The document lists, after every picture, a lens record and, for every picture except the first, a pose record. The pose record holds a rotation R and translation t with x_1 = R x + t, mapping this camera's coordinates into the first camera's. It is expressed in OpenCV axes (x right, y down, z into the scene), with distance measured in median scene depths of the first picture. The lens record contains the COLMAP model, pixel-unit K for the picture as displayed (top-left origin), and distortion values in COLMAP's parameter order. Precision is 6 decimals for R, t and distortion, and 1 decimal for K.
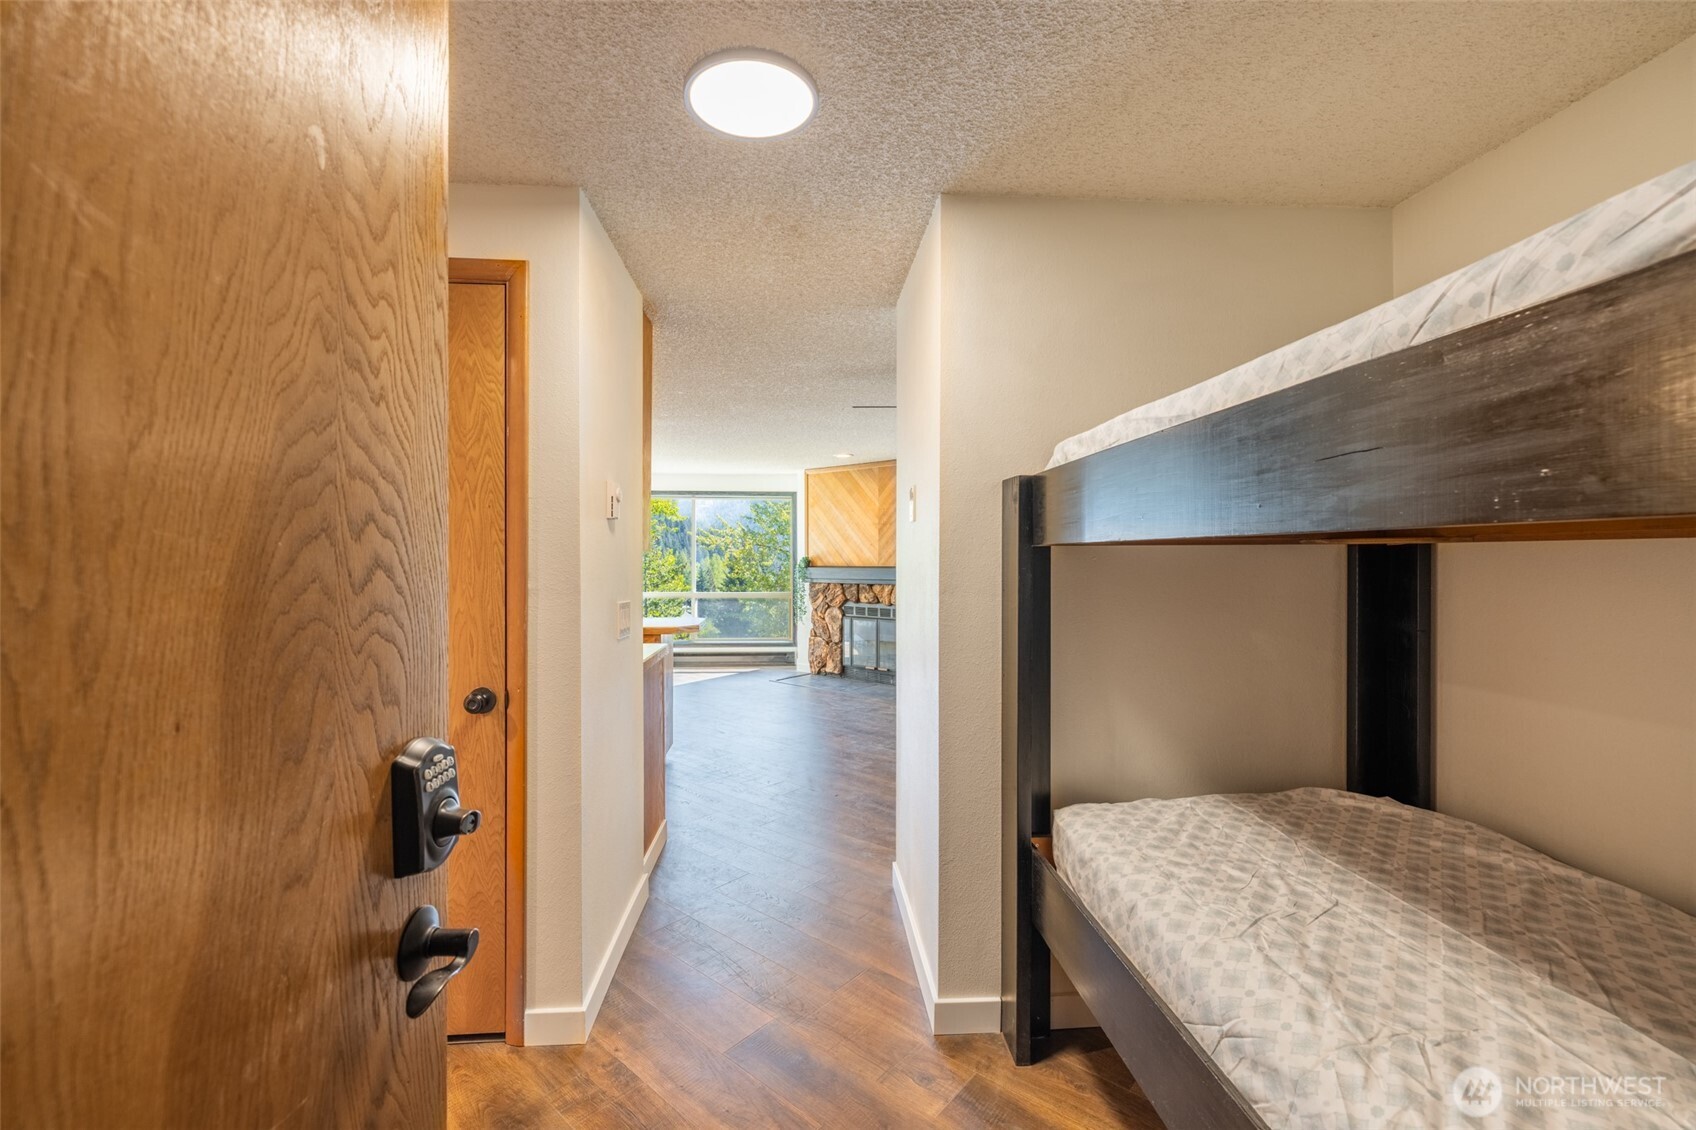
lens RADIAL K [[712.2, 0, 841.8], [0, 712.2, 566.1], [0, 0, 1]] dist [0.001817, -0.000402]
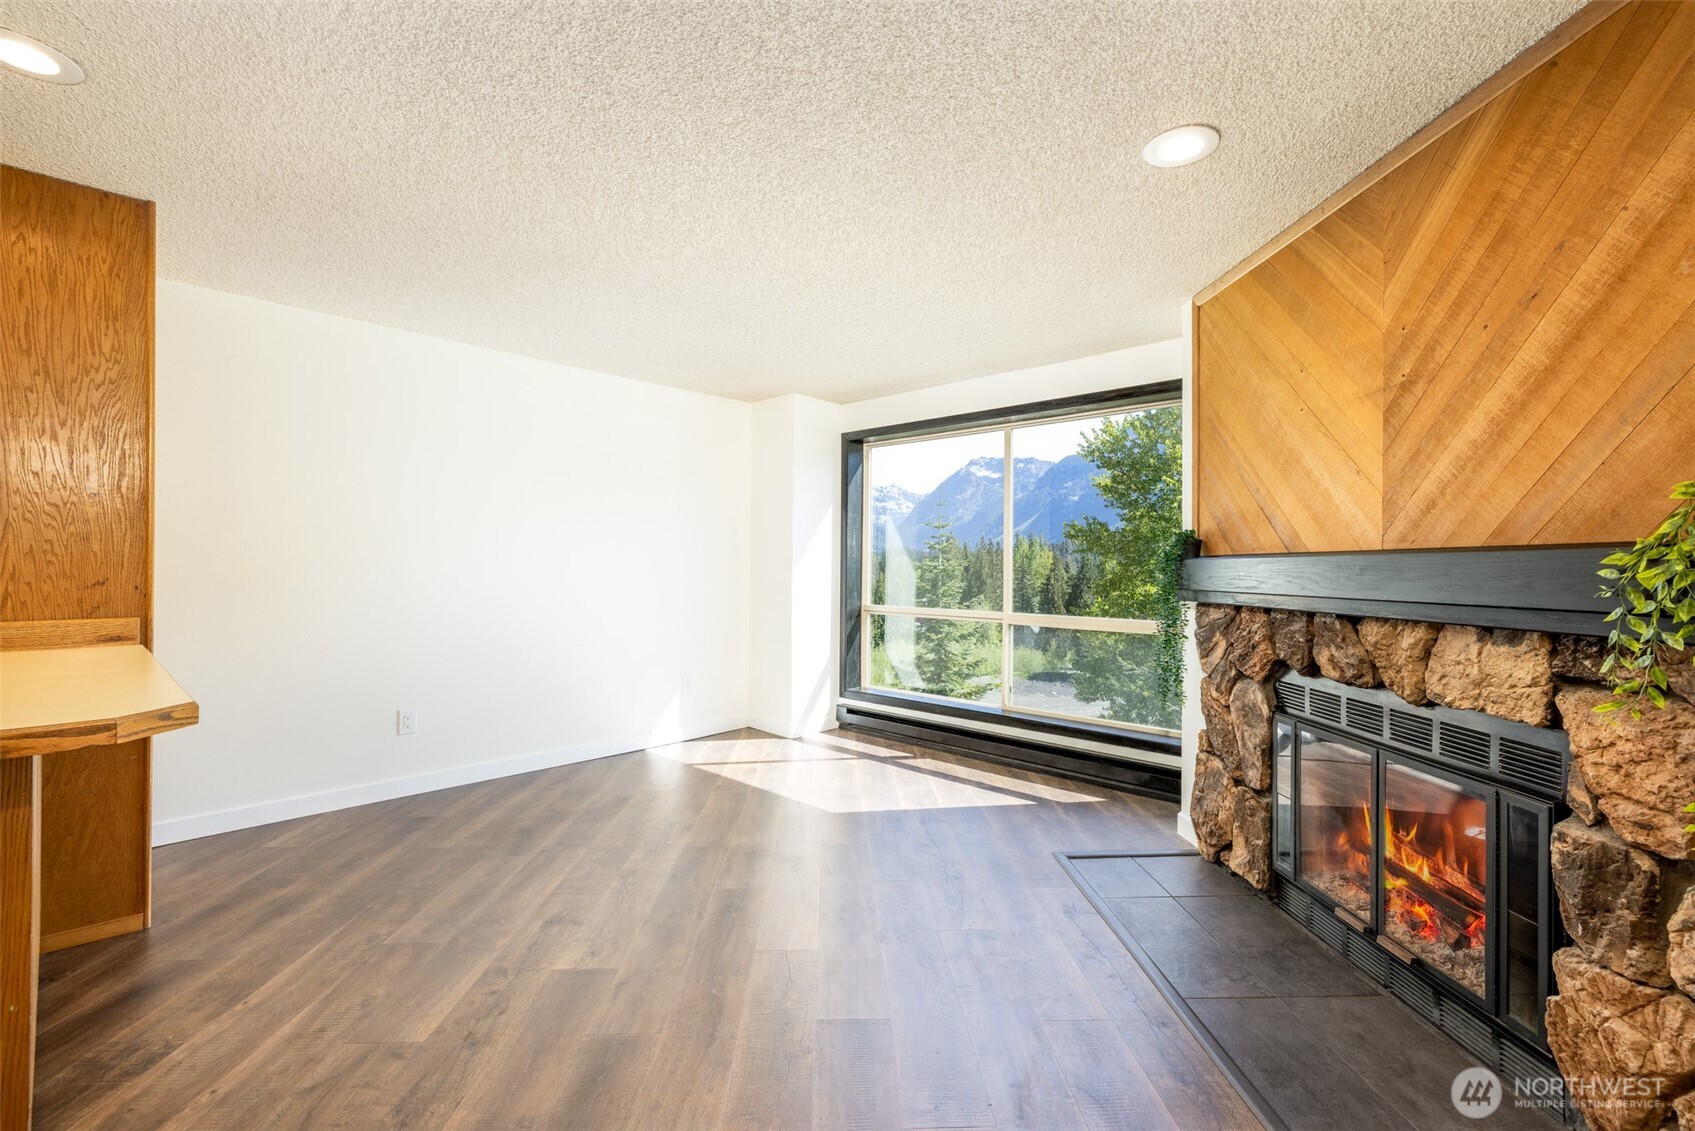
lens RADIAL K [[711.7, 0, 883.6], [0, 711.7, 567.5], [0, 0, 1]] dist [0.001817, -0.000402]
pose [[0.693365, -0.000944, -0.720585, 0.109731], [-0.007287, 0.999939, -0.008322, 0.010344], [0.720549, 0.011022, 0.693316, 0.658003]]
